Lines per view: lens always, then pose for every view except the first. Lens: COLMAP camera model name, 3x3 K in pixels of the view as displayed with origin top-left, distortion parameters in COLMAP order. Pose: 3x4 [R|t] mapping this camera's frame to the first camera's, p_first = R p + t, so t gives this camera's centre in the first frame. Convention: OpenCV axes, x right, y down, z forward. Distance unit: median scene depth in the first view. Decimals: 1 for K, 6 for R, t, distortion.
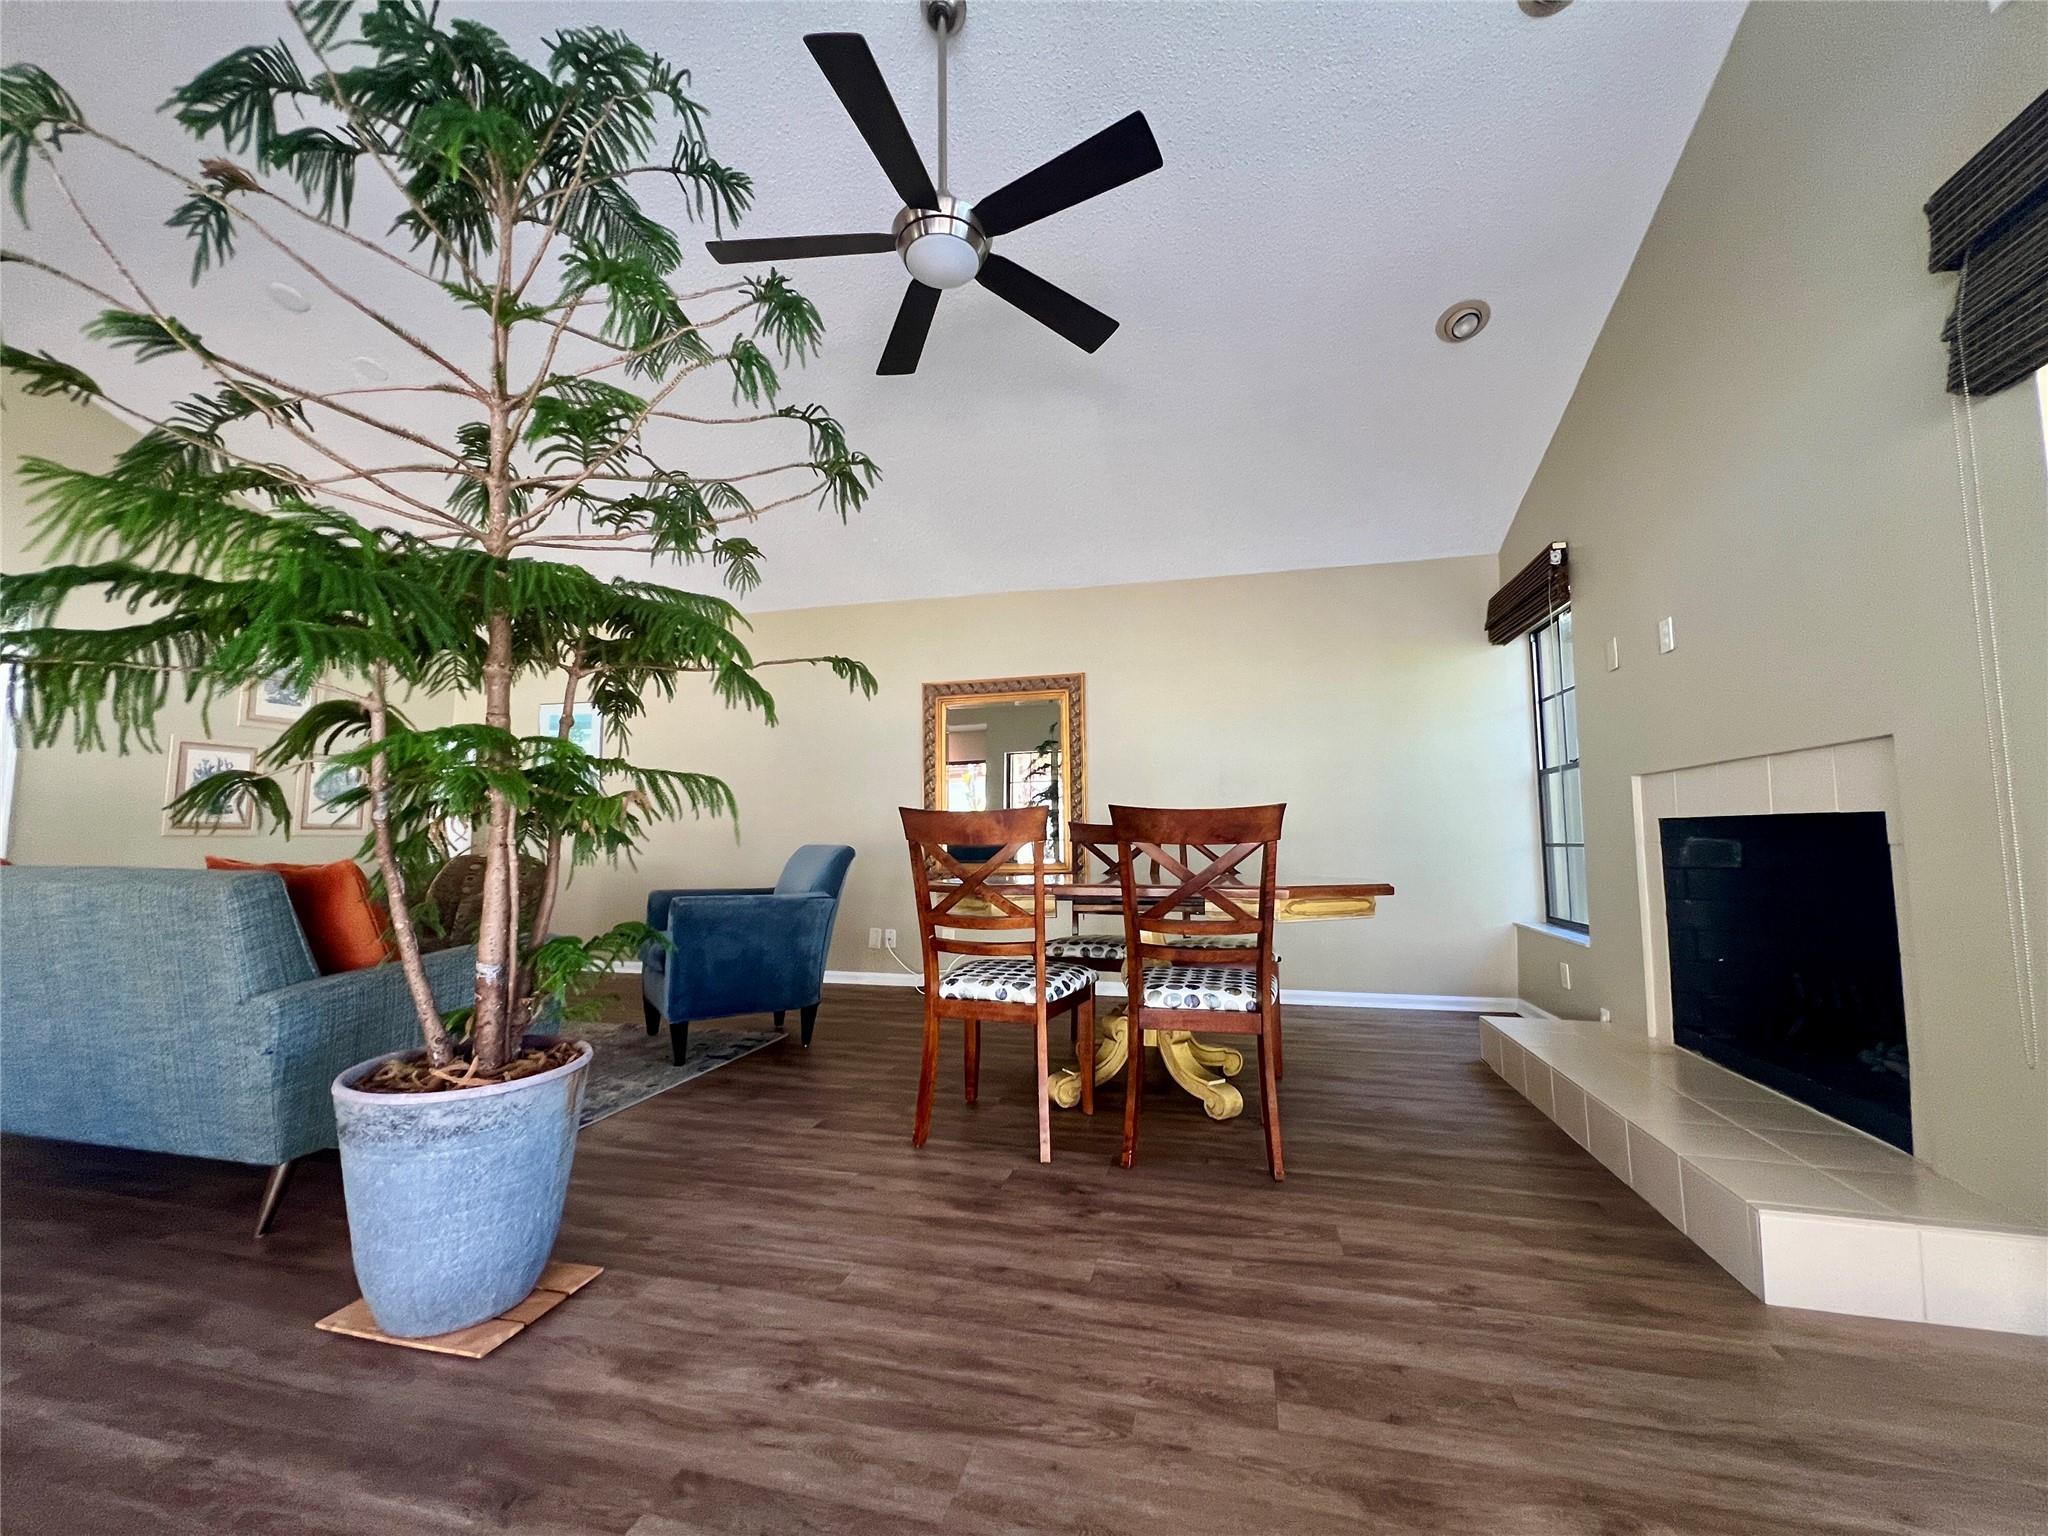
lens RADIAL K [[823.5, 0, 1024.3], [0, 823.5, 765.8], [0, 0, 1]] dist [0.000265, -0.000027]
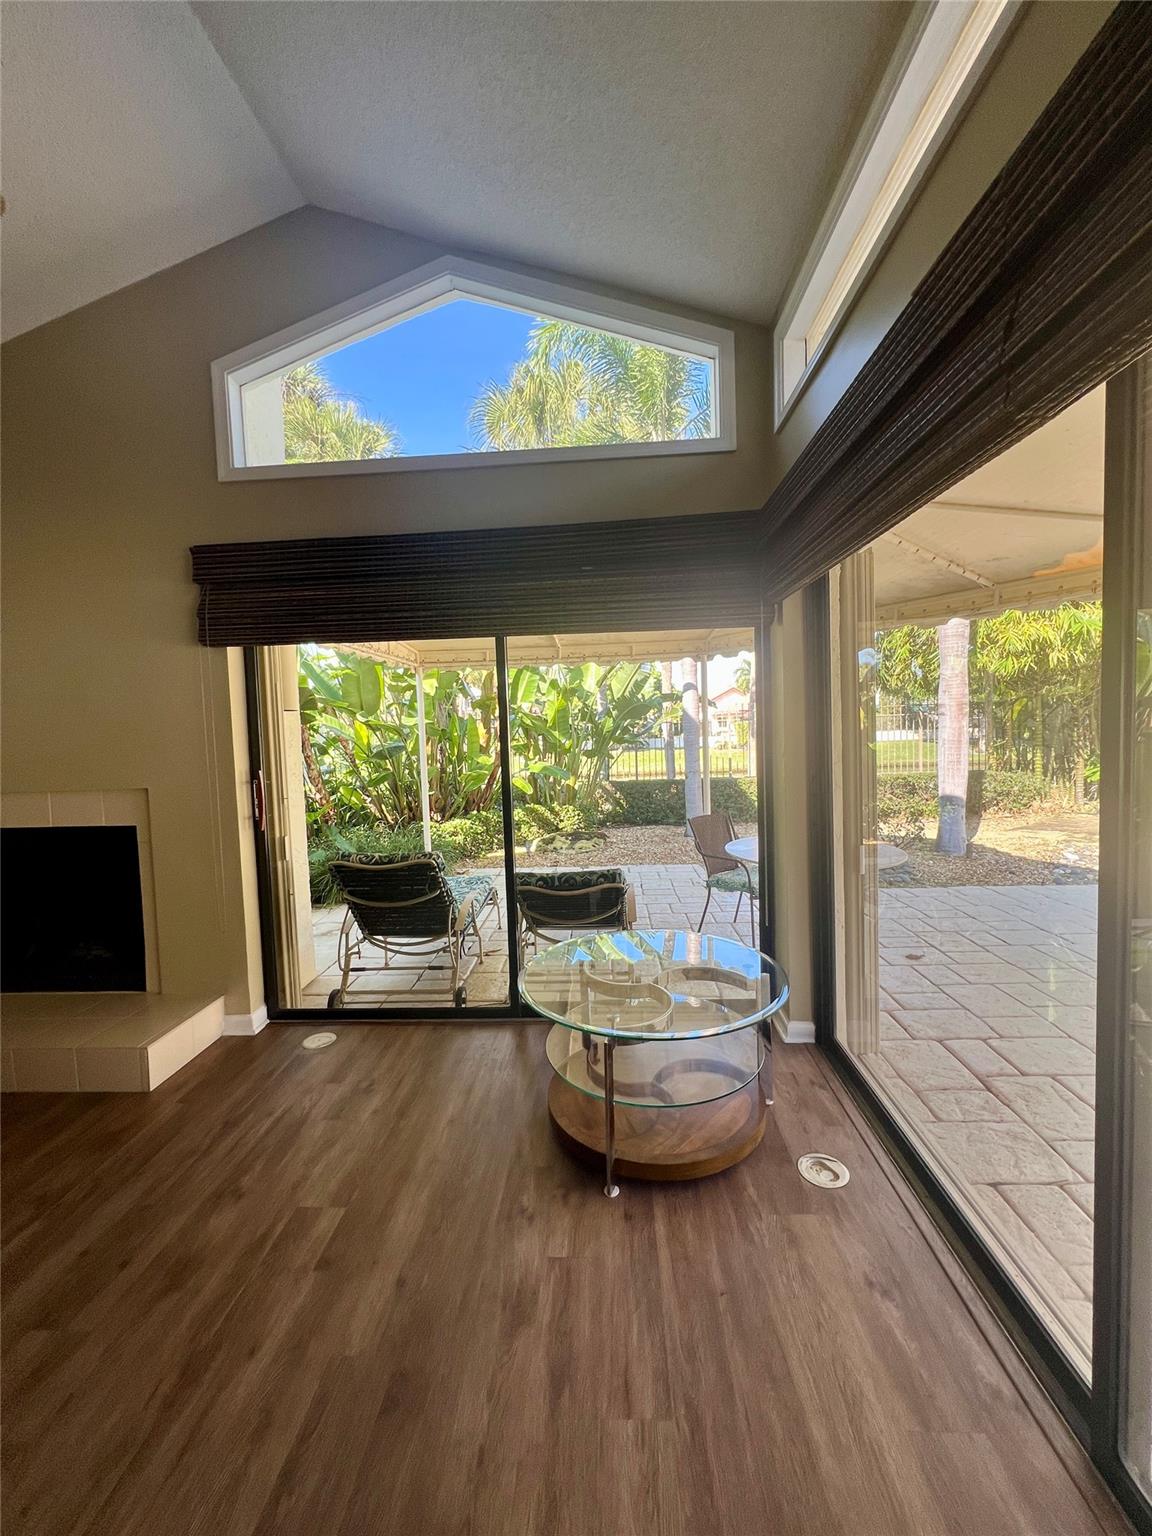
lens RADIAL K [[617.7, 0, 576.7], [0, 617.7, 766.5], [0, 0, 1]] dist [0.000265, -0.000027]
pose [[-0.196772, -0.041926, 0.979553, -0.777855], [-0.047509, 0.998319, 0.033185, -0.238891], [-0.979298, -0.040007, -0.198433, 0.358793]]
